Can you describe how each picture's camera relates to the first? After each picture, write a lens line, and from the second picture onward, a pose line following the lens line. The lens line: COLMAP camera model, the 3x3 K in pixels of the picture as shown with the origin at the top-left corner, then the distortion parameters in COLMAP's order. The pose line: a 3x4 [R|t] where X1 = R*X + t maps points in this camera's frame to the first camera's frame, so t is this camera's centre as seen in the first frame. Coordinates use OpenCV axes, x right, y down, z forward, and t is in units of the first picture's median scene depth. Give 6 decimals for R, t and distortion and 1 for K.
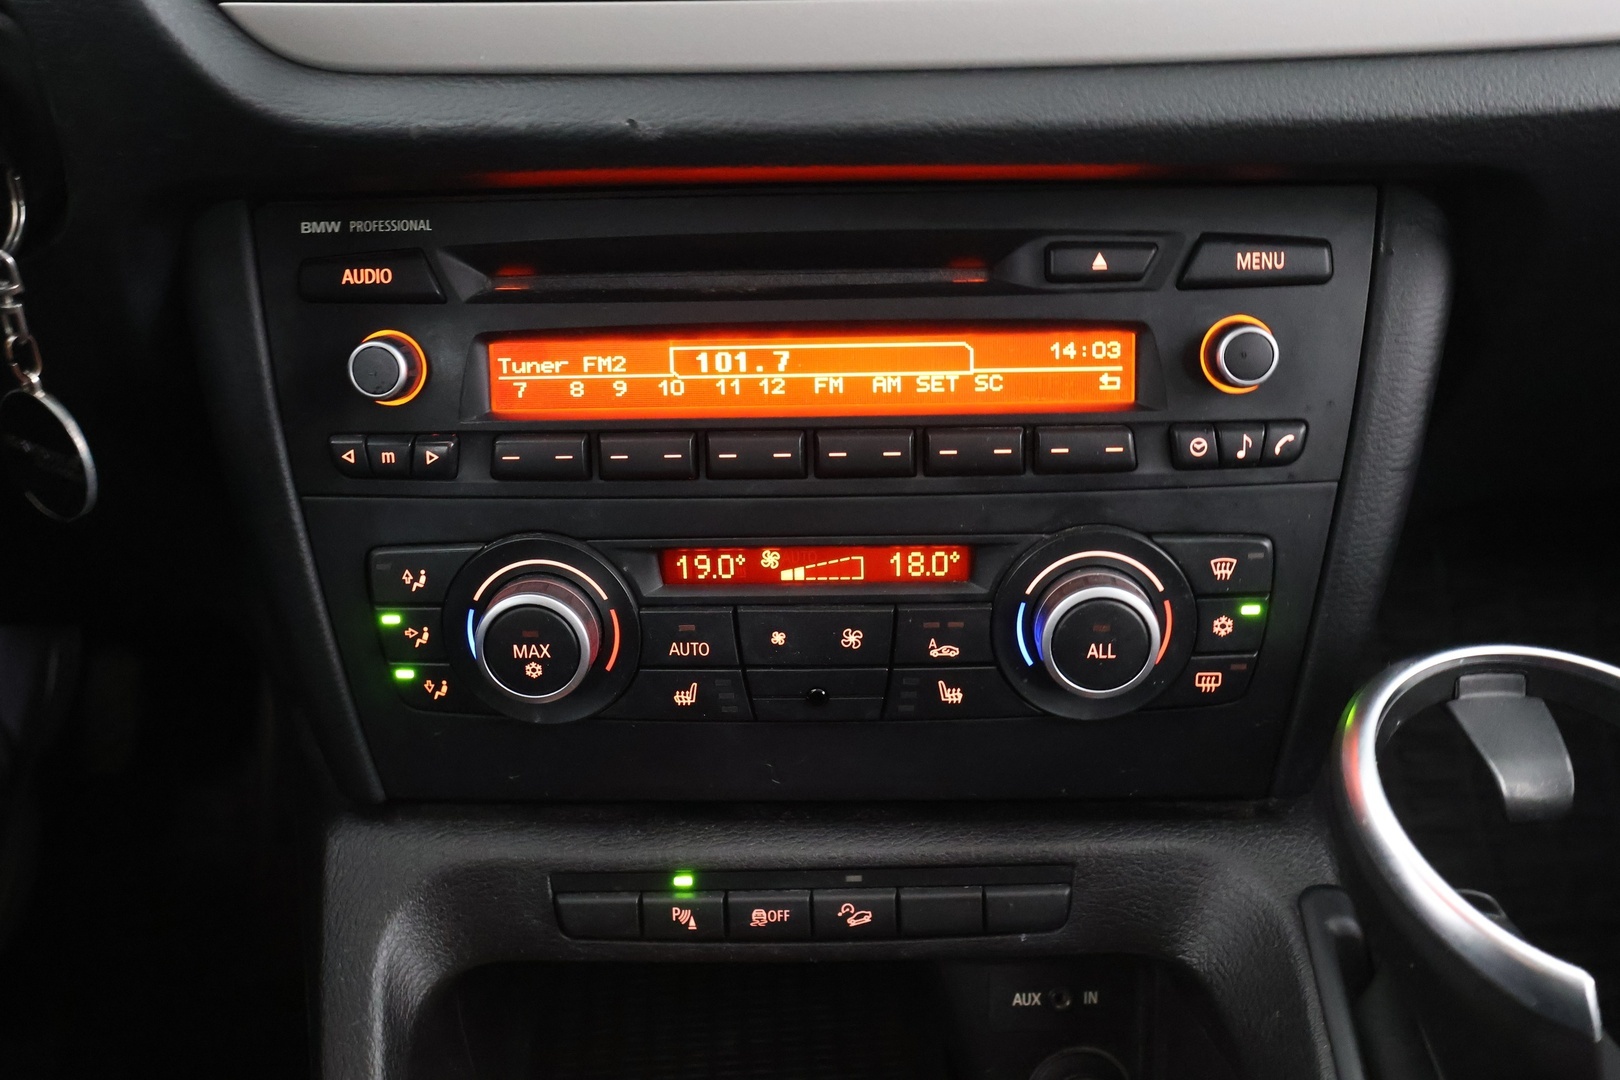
lens RADIAL K [[1626.7, 0, 812.9], [0, 1626.7, 547.1], [0, 0, 1]] dist [-0.003056, 0.000000]
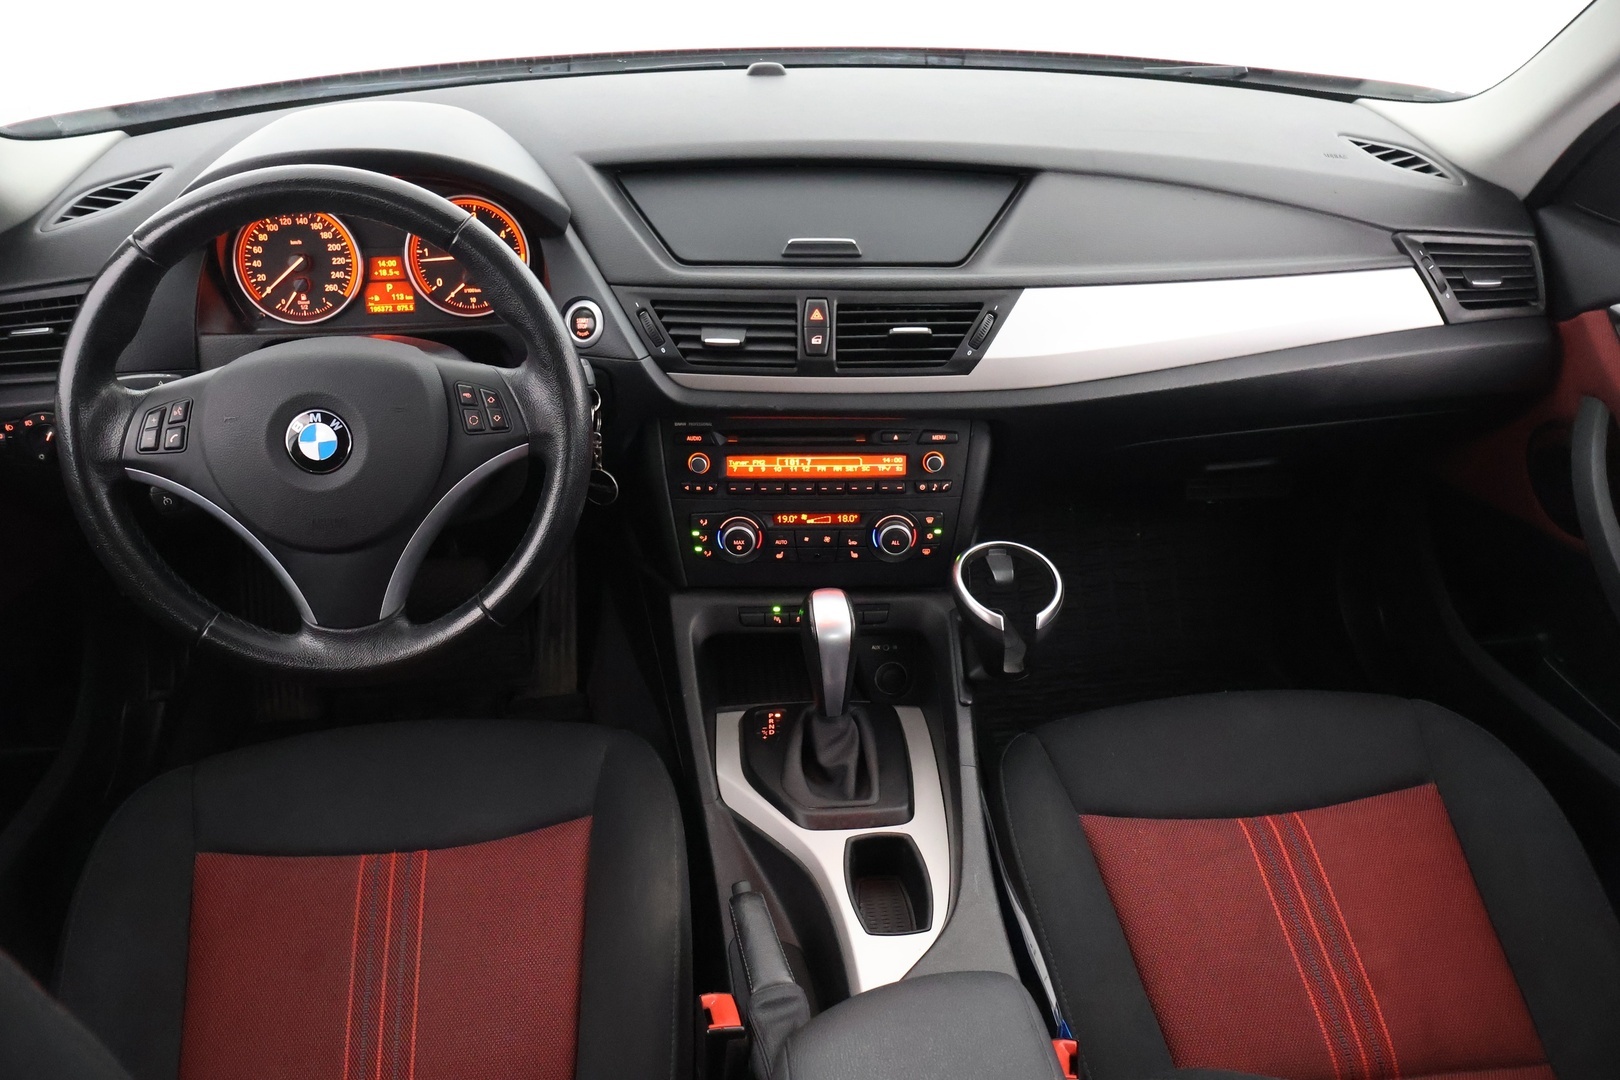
lens RADIAL K [[1355.6, 0, 803.3], [0, 1355.6, 538.9], [0, 0, 1]] dist [-0.005808, -0.000274]
pose [[0.998115, 0.002277, 0.061322, -0.213277], [-0.005460, 0.998643, 0.051789, -0.099756], [-0.061121, -0.052026, 0.996774, -1.989065]]
